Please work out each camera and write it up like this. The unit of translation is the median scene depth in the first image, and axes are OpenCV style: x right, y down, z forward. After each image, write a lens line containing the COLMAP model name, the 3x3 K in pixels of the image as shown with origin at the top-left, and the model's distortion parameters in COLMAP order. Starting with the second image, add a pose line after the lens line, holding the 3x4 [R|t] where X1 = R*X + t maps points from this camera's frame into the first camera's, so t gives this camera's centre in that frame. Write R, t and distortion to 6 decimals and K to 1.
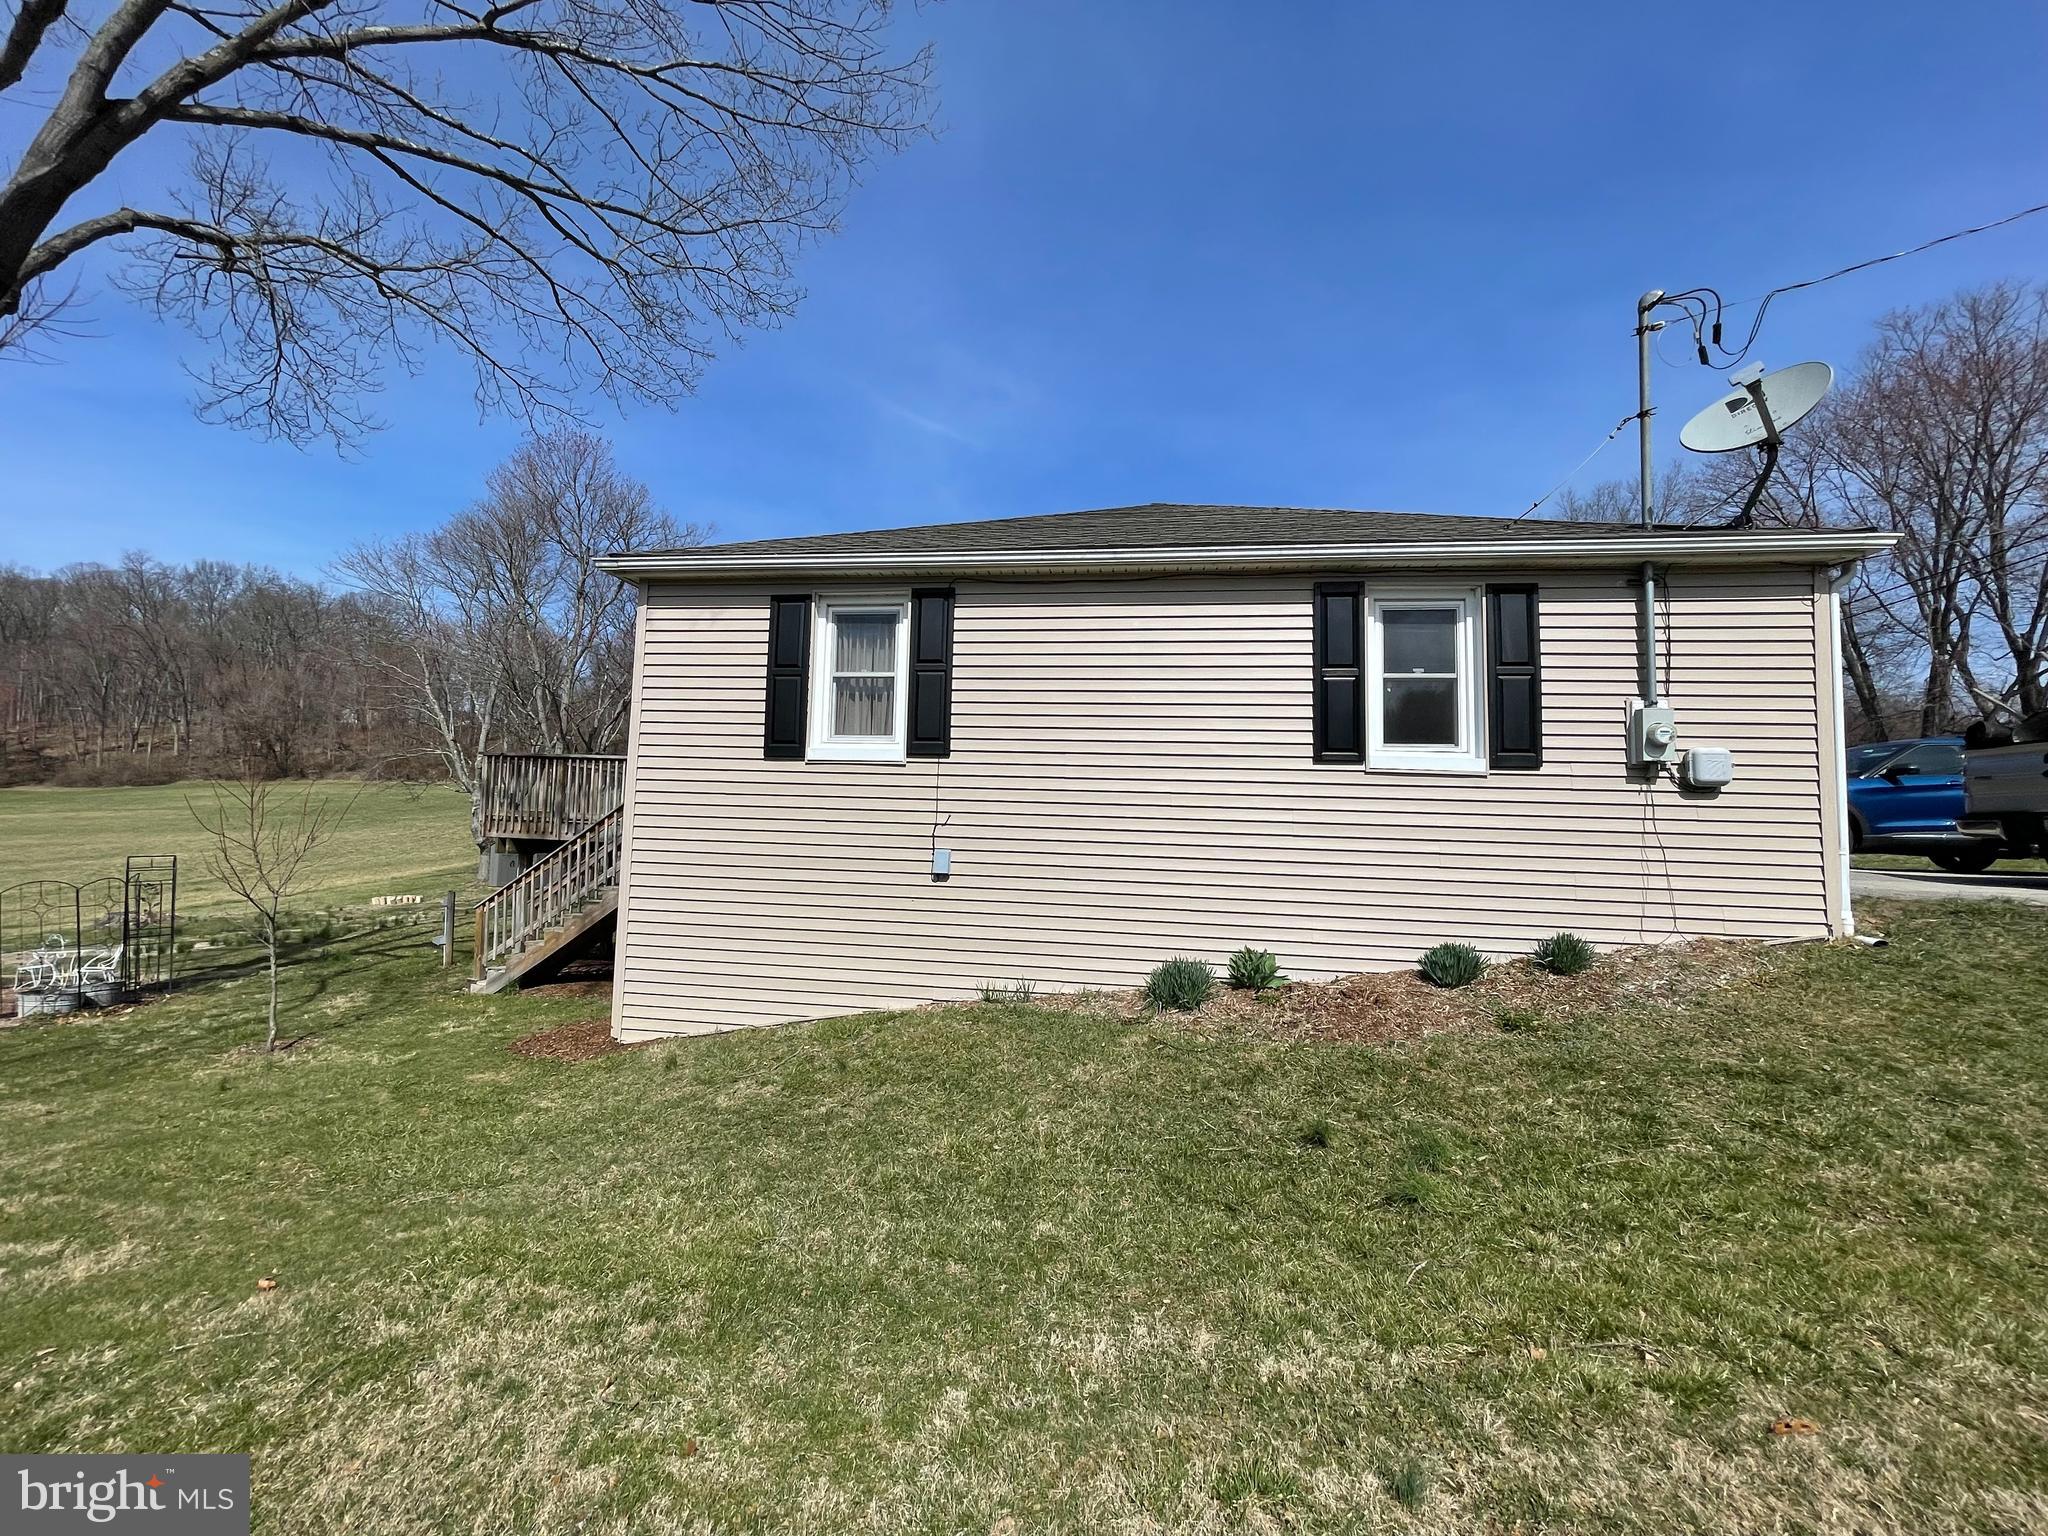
lens RADIAL K [[822.7, 0, 1019.4], [0, 822.7, 776.3], [0, 0, 1]] dist [0.000027, 0.000177]
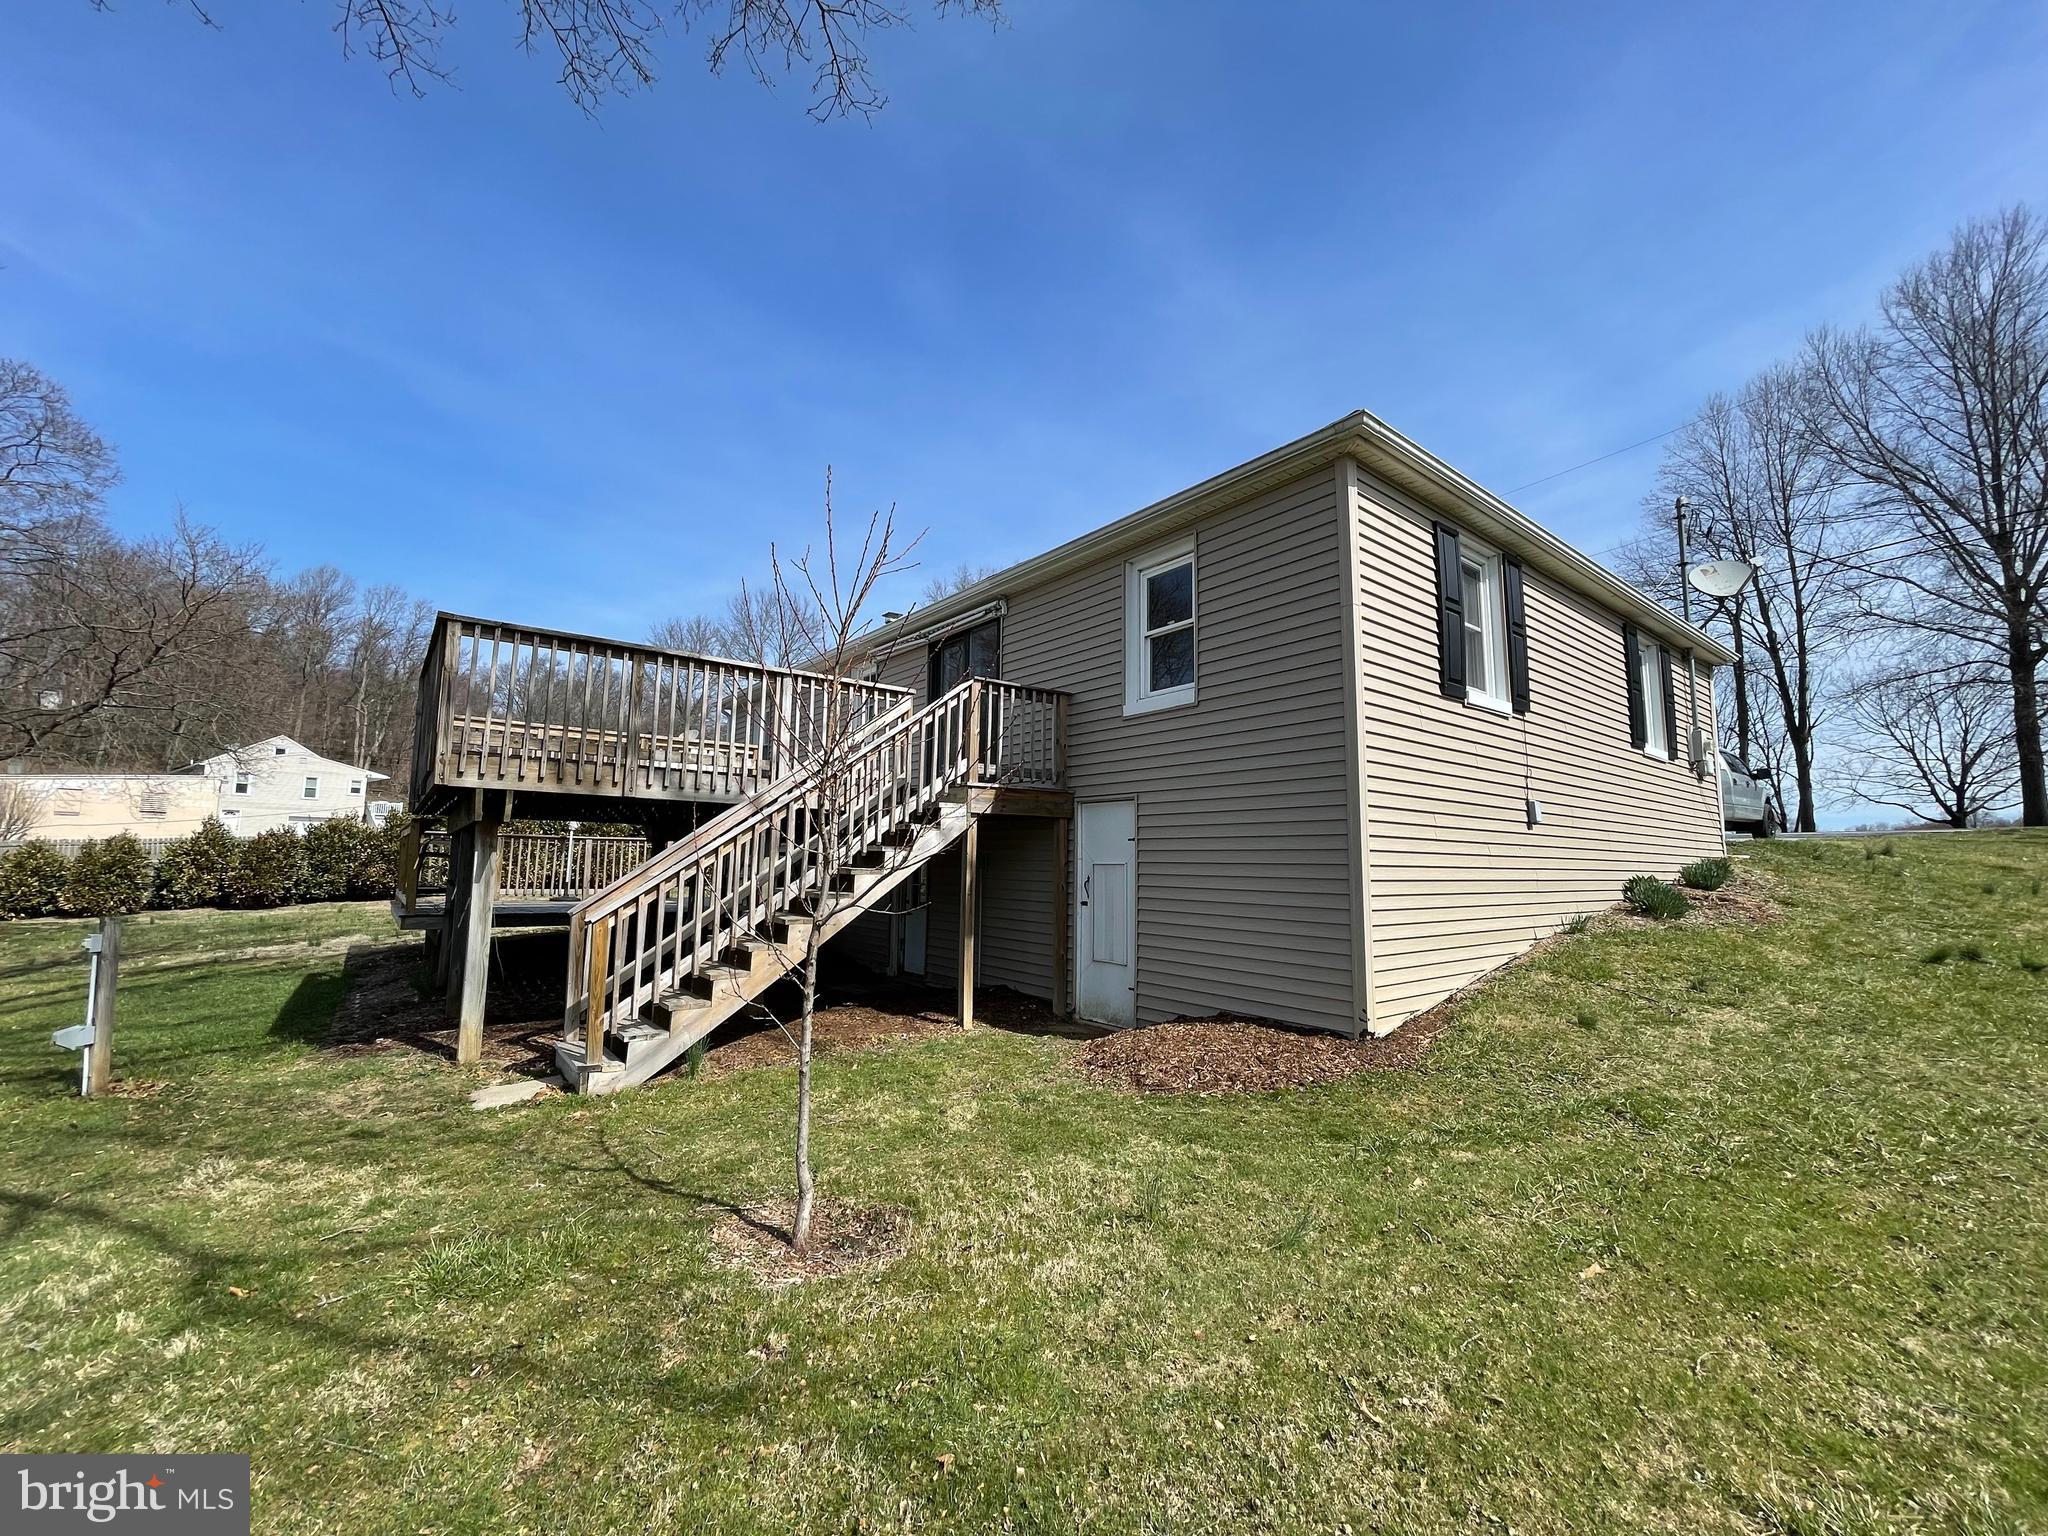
lens RADIAL K [[822.7, 0, 1032.2], [0, 822.7, 768.9], [0, 0, 1]] dist [0.000027, 0.000177]
pose [[0.684015, 0.063738, 0.726678, -0.248083], [-0.039015, 0.997946, -0.050806, 0.024155], [-0.728424, 0.006400, 0.685097, 0.136680]]
